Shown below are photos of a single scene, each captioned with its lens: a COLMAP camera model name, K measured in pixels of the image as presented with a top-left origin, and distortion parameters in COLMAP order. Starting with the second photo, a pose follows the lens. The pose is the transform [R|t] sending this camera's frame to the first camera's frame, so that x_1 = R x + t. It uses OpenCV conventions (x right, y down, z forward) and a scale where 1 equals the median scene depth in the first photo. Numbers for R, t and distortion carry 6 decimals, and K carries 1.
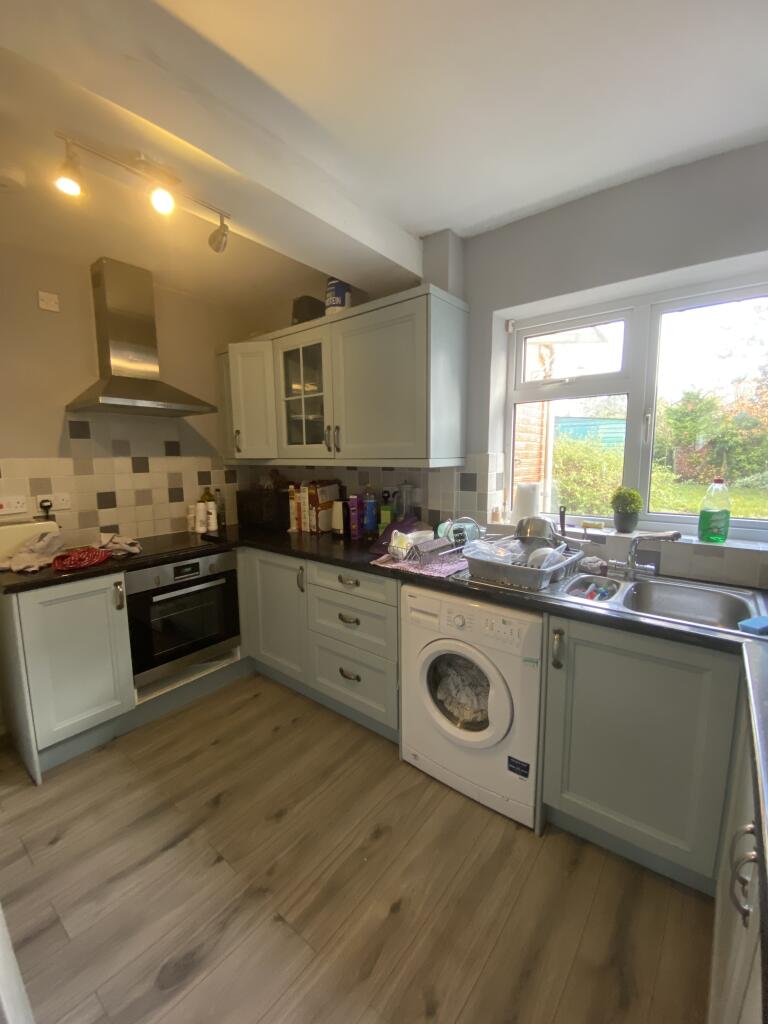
lens RADIAL K [[421.2, 0, 385.5], [0, 421.2, 510.3], [0, 0, 1]] dist [0.008547, -0.007449]
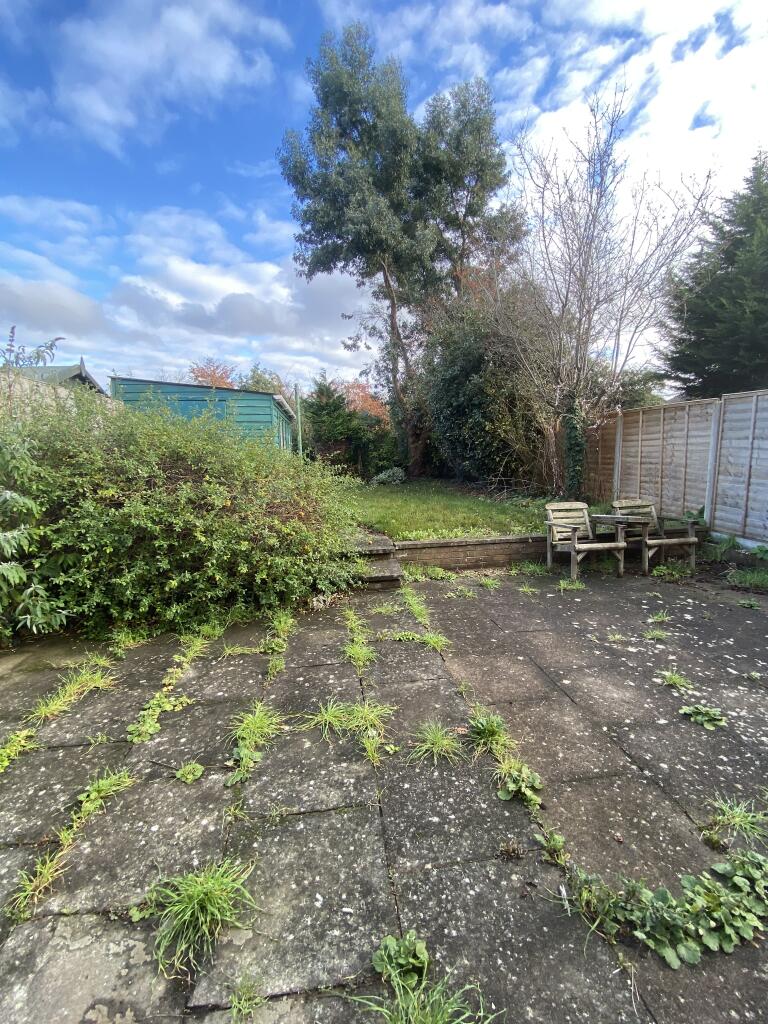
lens RADIAL K [[421.2, 0, 387.8], [0, 421.2, 514.7], [0, 0, 1]] dist [0.008547, -0.007449]
pose [[0.693118, -0.114487, 0.711674, 0.145672], [0.112057, 0.992417, 0.050516, -0.030313], [-0.712060, 0.044735, 0.700692, 0.286483]]
